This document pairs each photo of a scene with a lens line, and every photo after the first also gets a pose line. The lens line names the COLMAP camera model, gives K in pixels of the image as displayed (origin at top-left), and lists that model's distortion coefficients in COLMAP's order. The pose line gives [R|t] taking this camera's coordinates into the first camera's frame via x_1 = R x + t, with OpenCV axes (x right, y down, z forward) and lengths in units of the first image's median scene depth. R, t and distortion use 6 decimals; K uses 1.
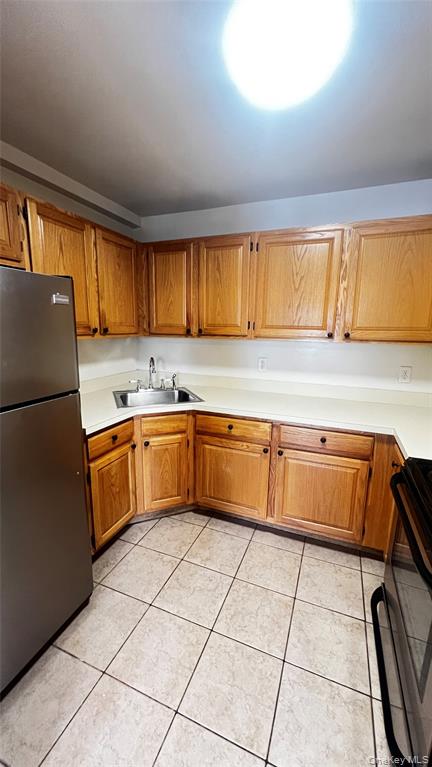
lens RADIAL K [[310.1, 0, 216.0], [0, 310.1, 383.5], [0, 0, 1]] dist [-0.003818, 0.000289]
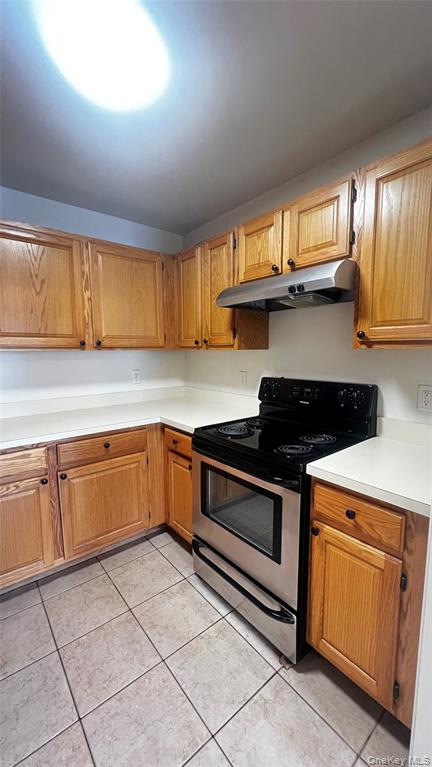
lens RADIAL K [[310.1, 0, 216.0], [0, 310.1, 383.5], [0, 0, 1]] dist [-0.003818, 0.000289]
pose [[0.473352, -0.112281, 0.873688, -0.317964], [0.174576, 0.984127, 0.031891, 0.013745], [-0.863401, 0.137430, 0.485440, 0.169611]]
